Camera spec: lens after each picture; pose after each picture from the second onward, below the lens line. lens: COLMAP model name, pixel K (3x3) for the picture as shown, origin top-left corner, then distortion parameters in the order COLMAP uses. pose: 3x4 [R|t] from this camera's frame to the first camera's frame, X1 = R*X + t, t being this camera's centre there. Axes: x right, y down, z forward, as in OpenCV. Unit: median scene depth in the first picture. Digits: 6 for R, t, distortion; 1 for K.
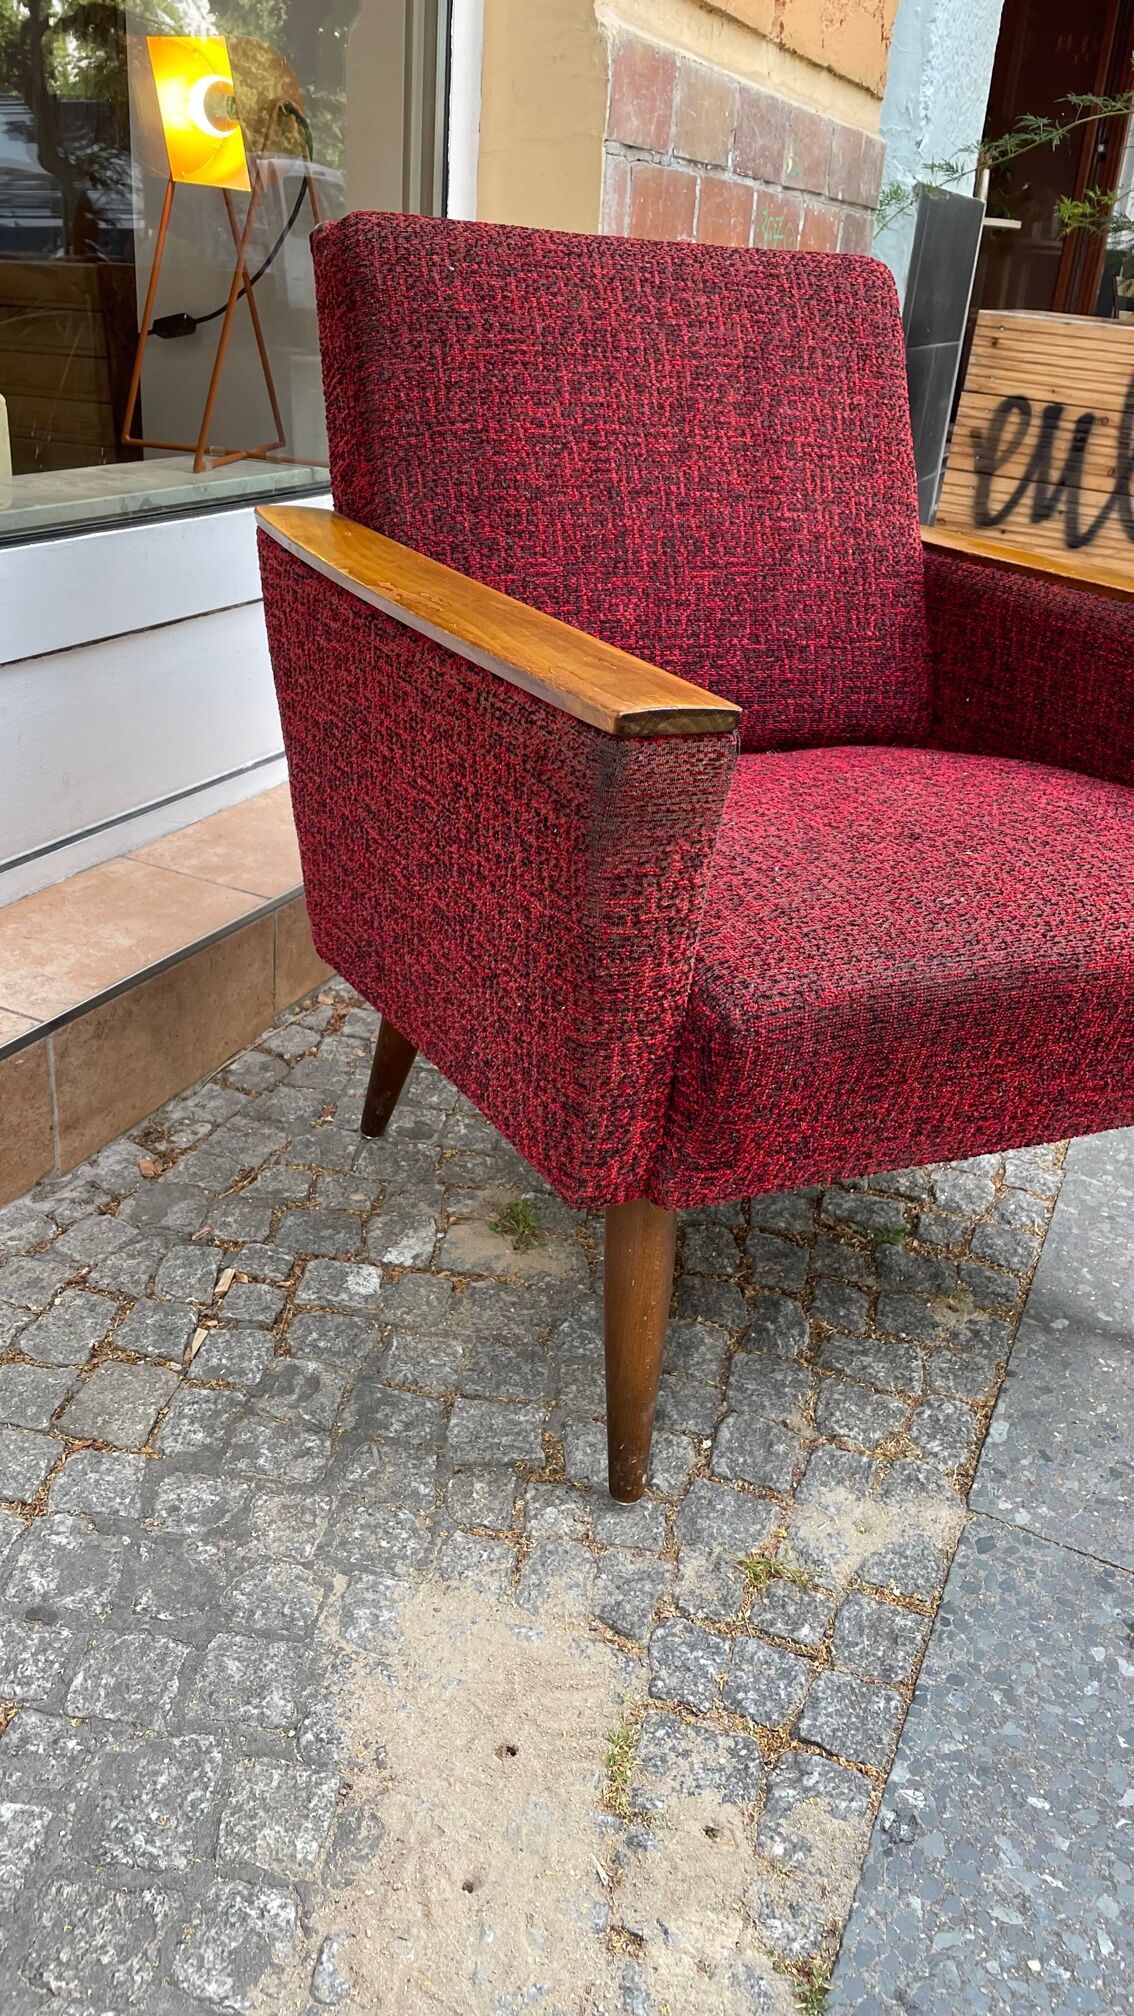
lens RADIAL K [[1521.9, 0, 567.0], [0, 1521.9, 1008.0], [0, 0, 1]] dist [0.073303, -0.096686]
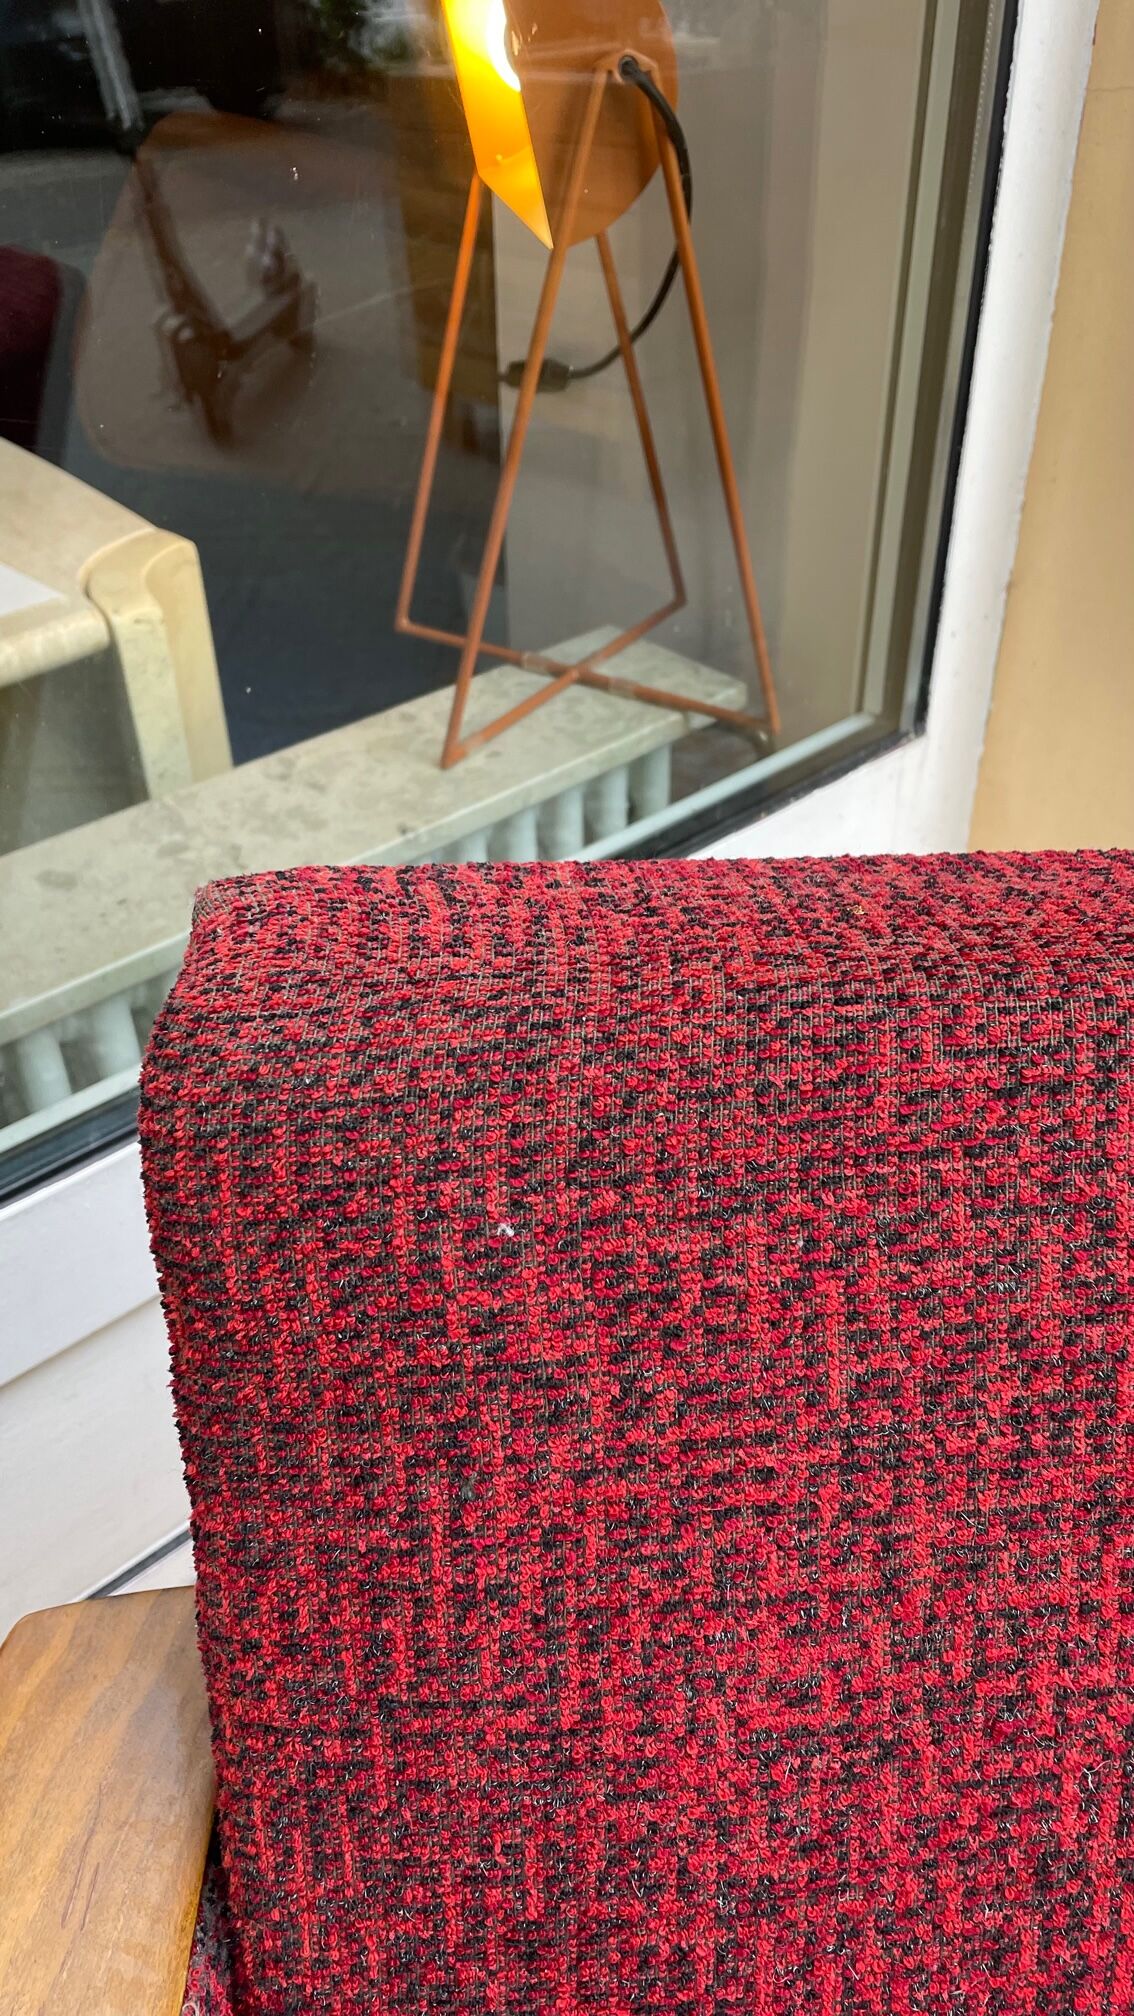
lens RADIAL K [[1533.6, 0, 582.0], [0, 1533.6, 1008.3], [0, 0, 1]] dist [0.097021, -0.187226]
pose [[0.917319, 0.167120, -0.361383, 0.027926], [-0.103180, 0.976419, 0.189631, -0.562984], [0.384552, -0.136665, 0.912931, 0.753865]]
